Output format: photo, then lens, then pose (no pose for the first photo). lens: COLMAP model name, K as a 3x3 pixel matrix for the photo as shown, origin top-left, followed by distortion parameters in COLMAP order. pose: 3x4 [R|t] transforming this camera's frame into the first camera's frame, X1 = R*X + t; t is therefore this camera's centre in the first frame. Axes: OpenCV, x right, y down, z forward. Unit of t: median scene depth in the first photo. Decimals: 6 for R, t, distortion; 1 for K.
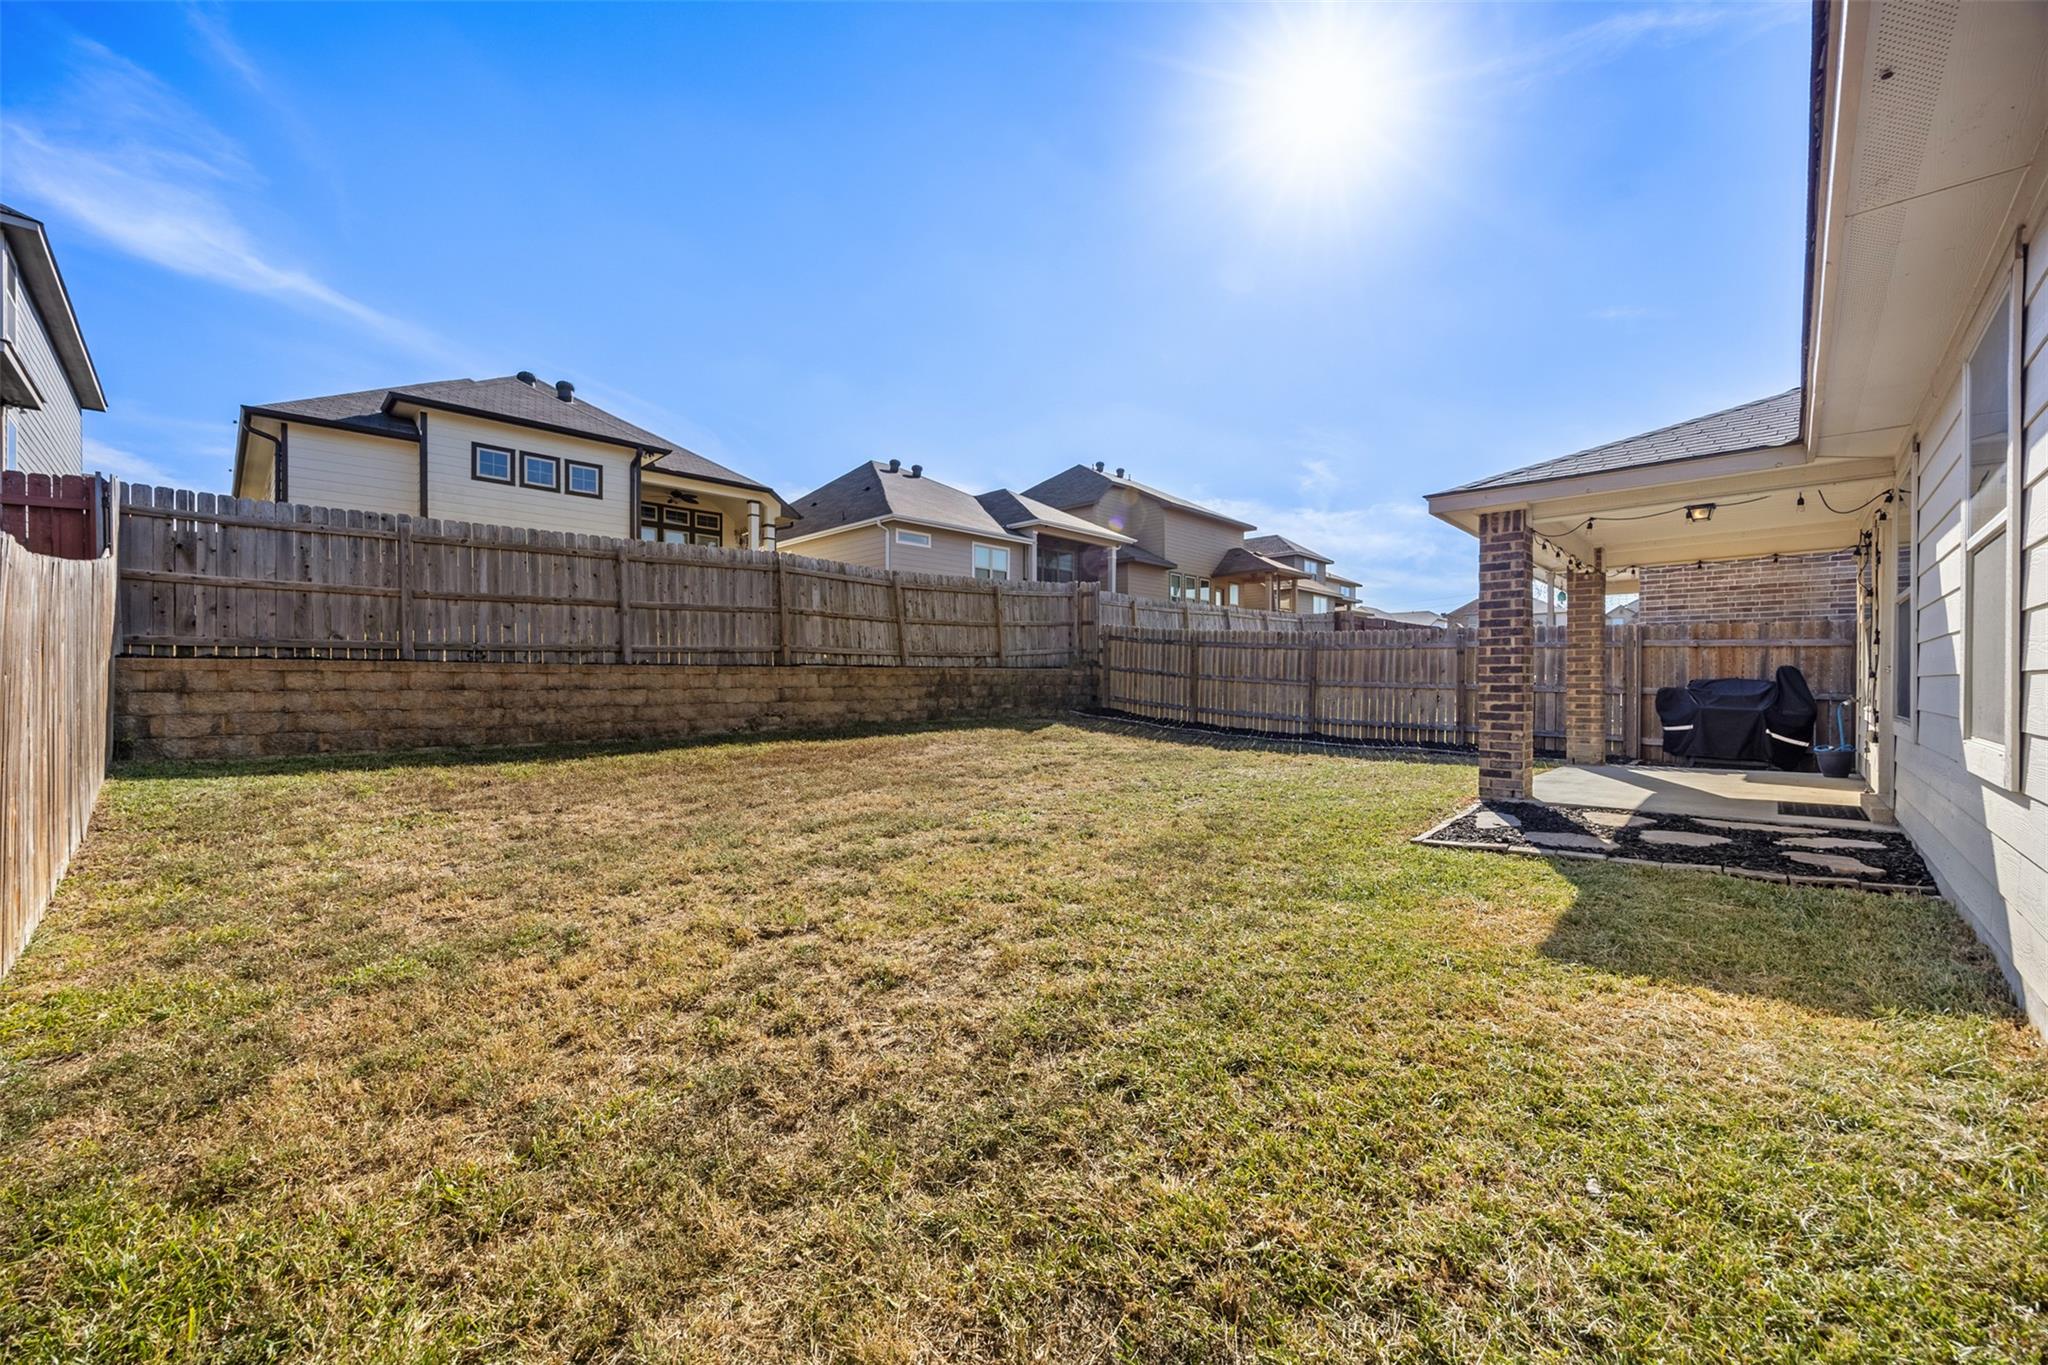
lens RADIAL K [[786.7, 0, 1016.9], [0, 786.7, 674.3], [0, 0, 1]] dist [-0.002864, 0.000130]
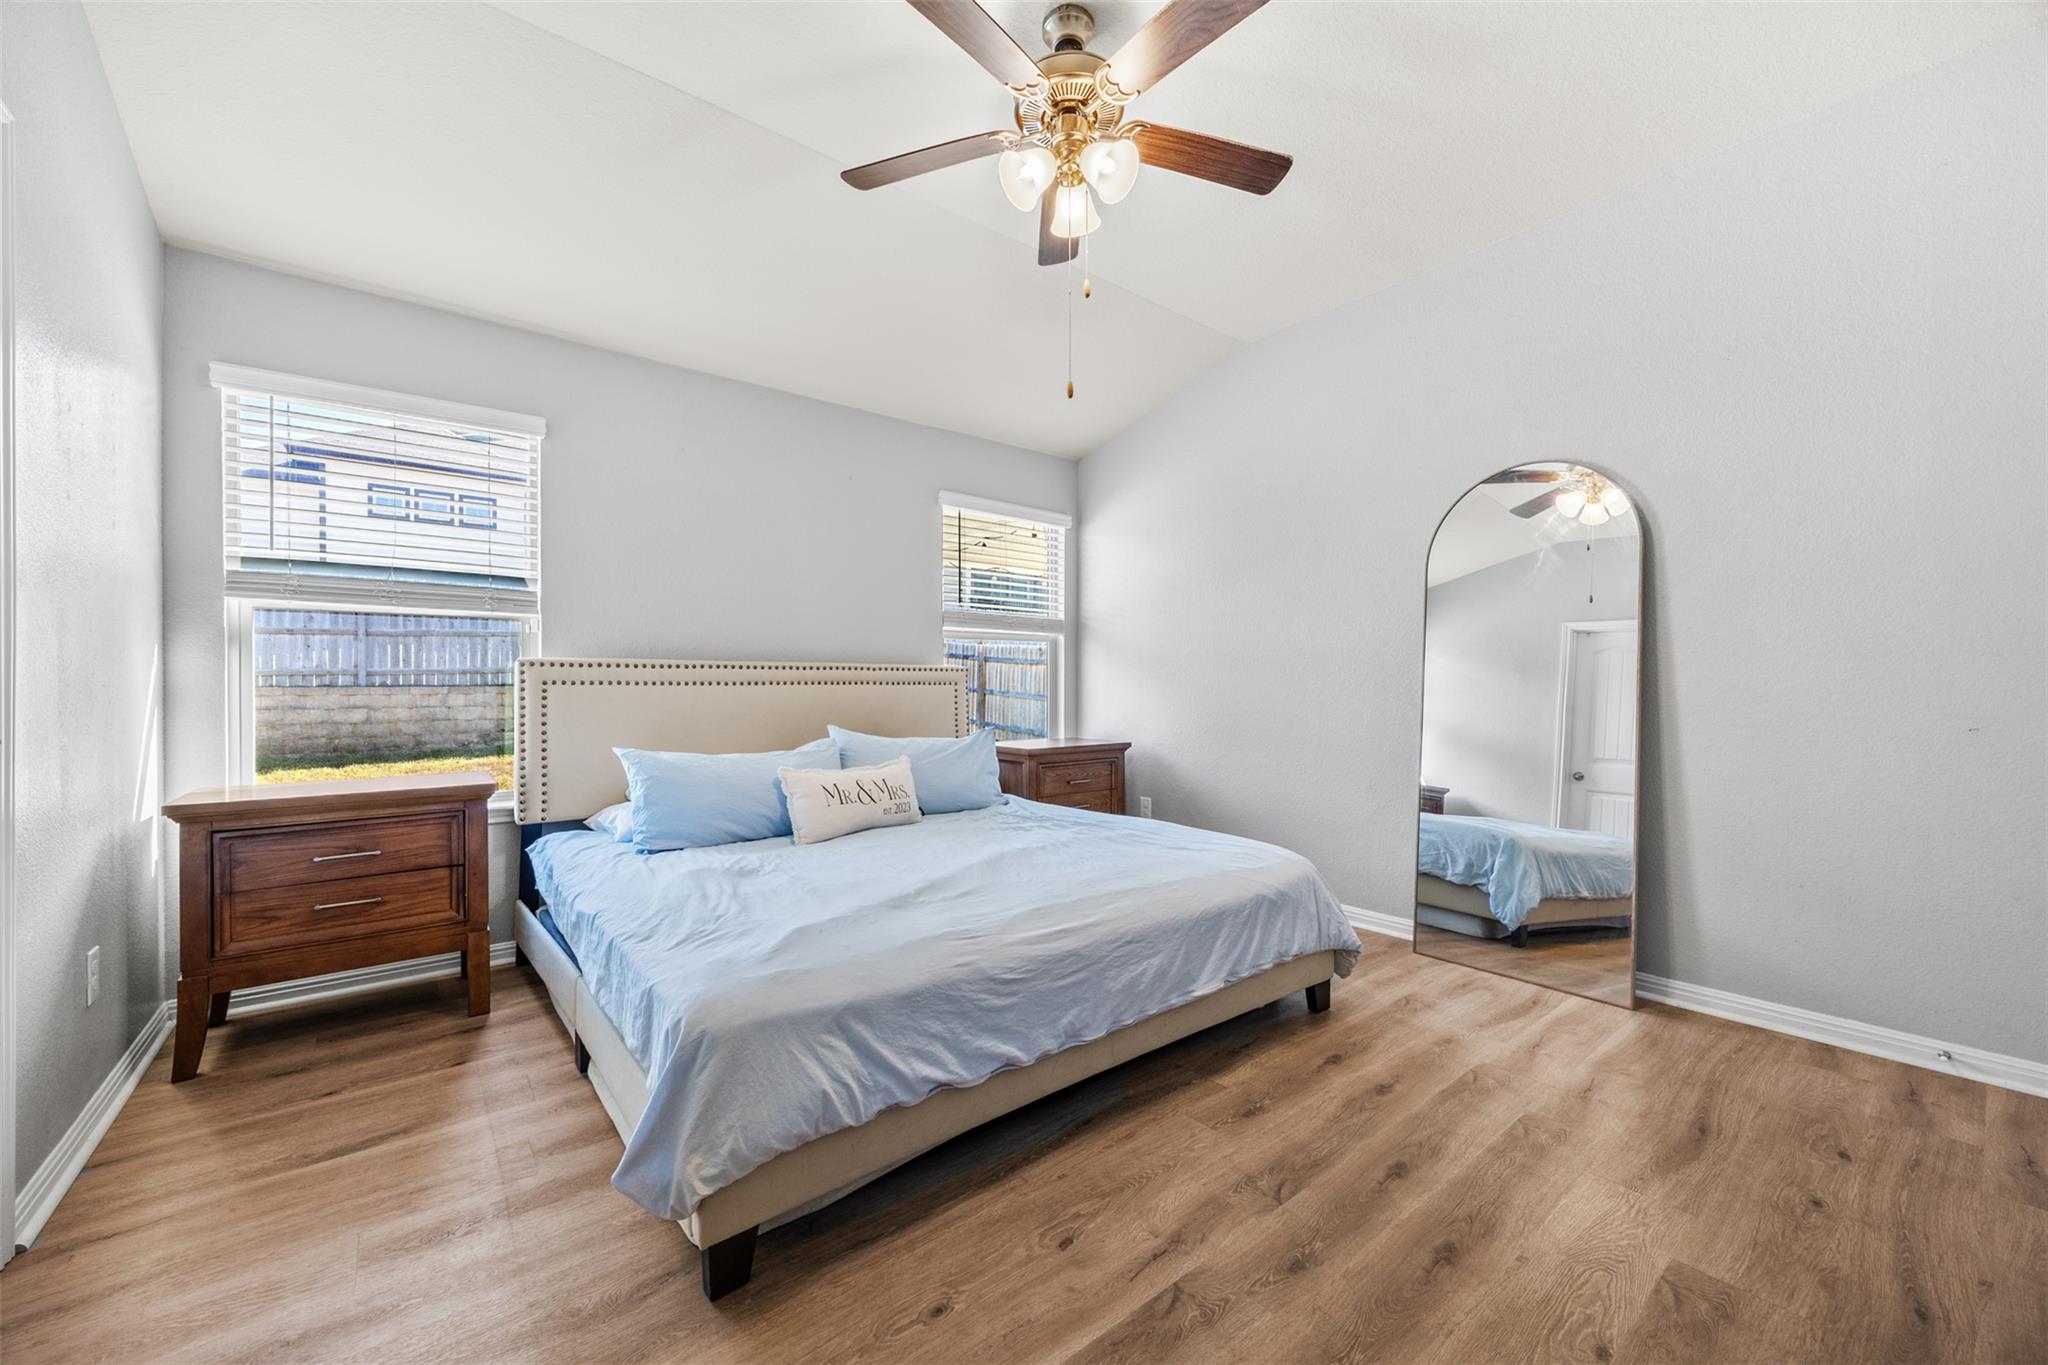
lens RADIAL K [[786.7, 0, 1034.5], [0, 786.7, 684.4], [0, 0, 1]] dist [-0.002864, 0.000130]
pose [[0.994775, -0.005329, -0.101953, 0.538403], [0.005775, 0.999975, 0.004073, -0.013055], [0.101929, -0.004641, 0.994781, -0.016288]]
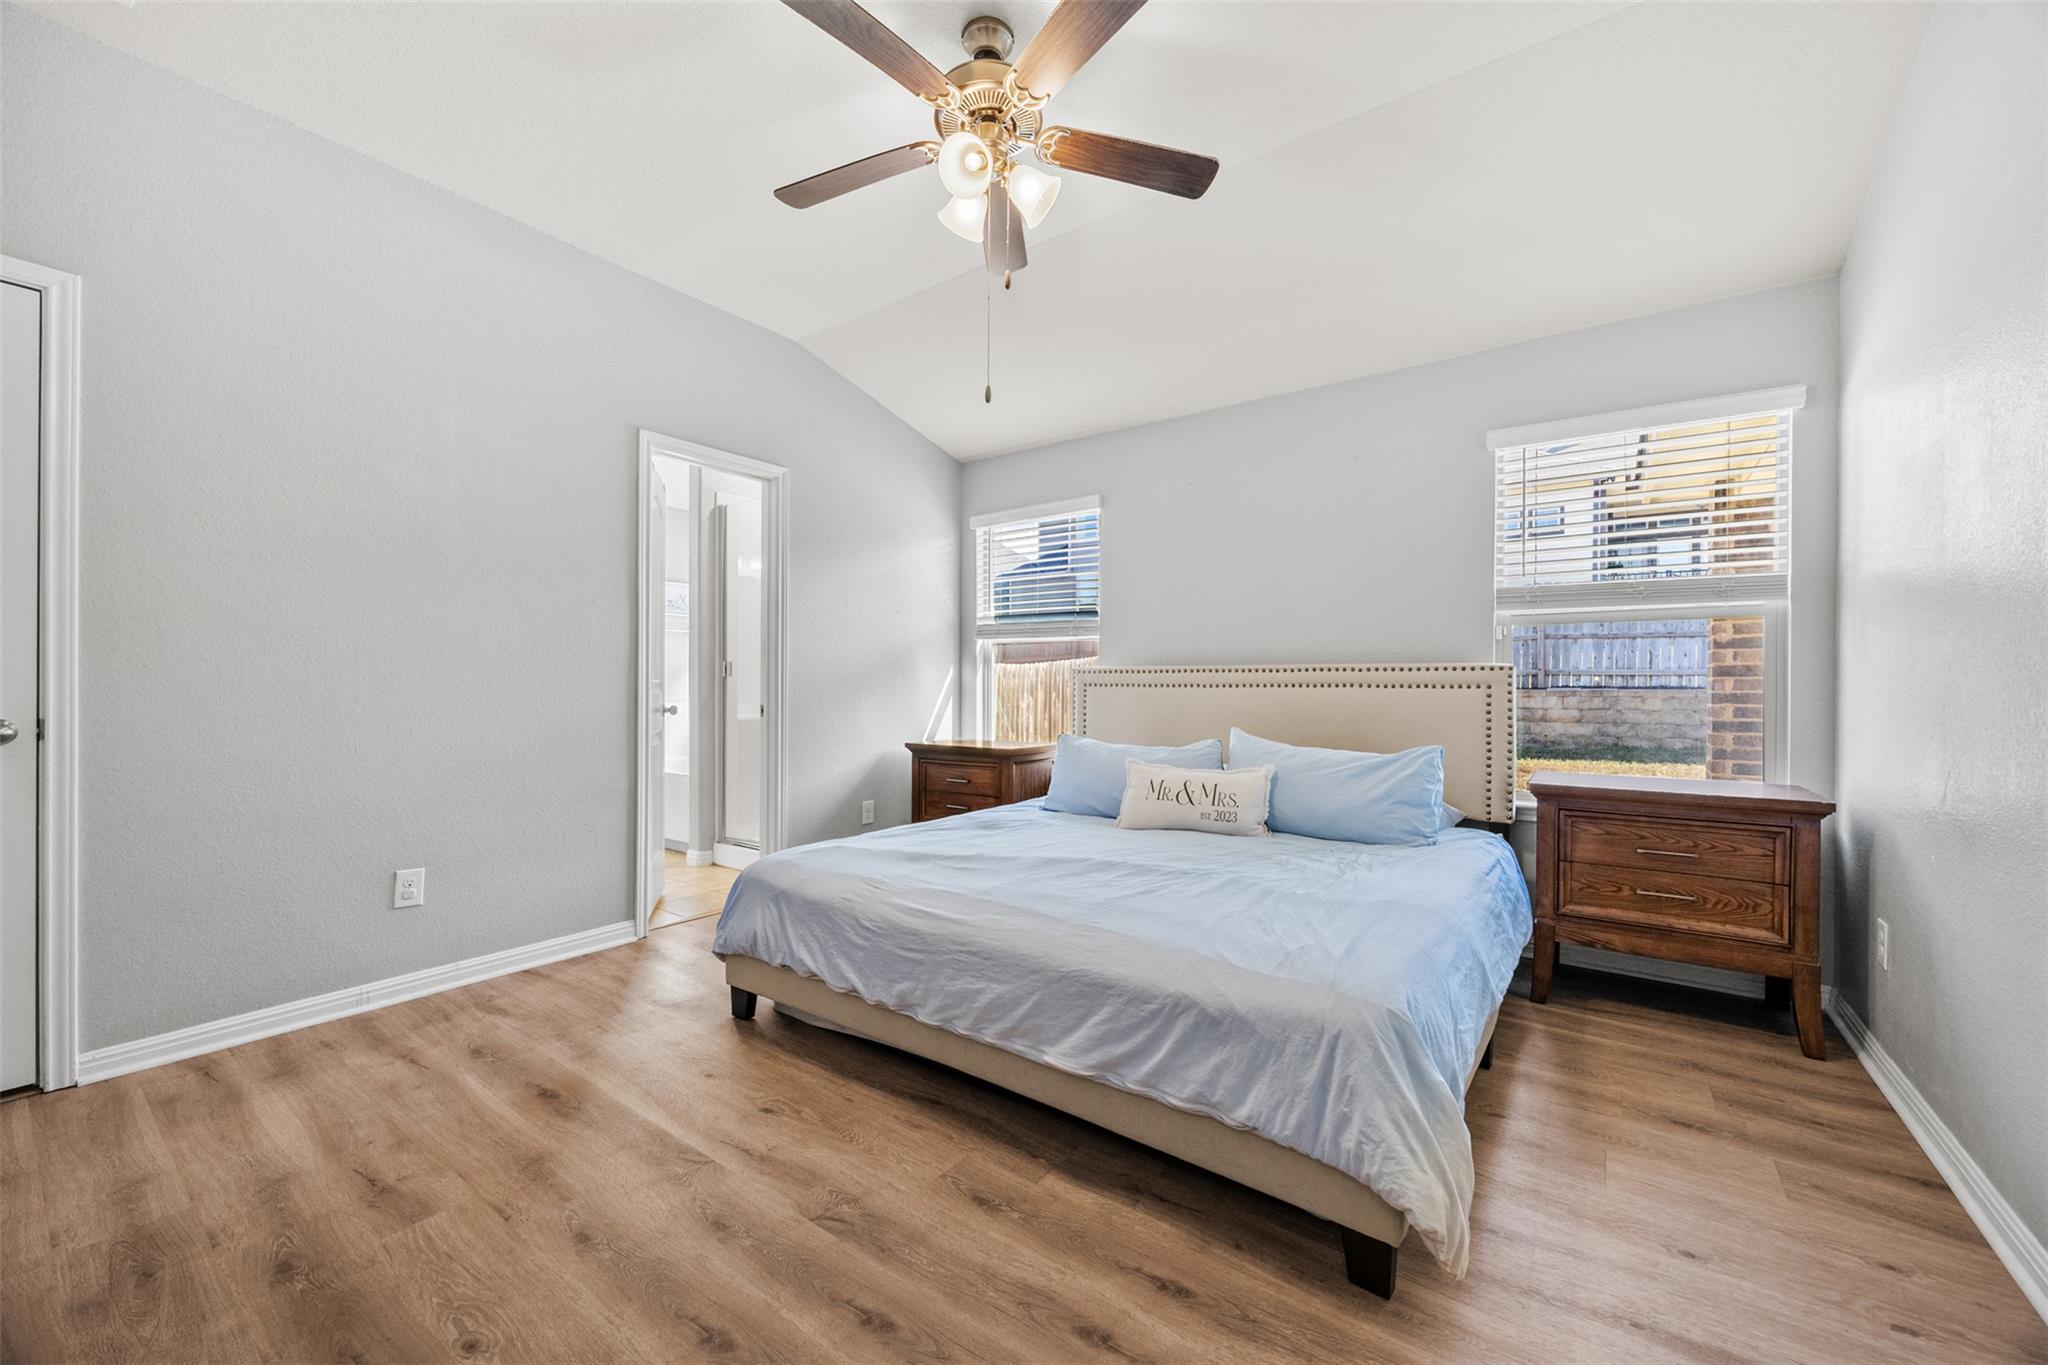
lens RADIAL K [[786.7, 0, 1029.2], [0, 786.7, 687.7], [0, 0, 1]] dist [-0.002864, 0.000130]
pose [[0.156866, -0.001857, -0.987618, 0.720903], [0.001156, 0.999998, -0.001697, -0.011426], [0.987619, -0.000876, 0.156868, 0.155374]]
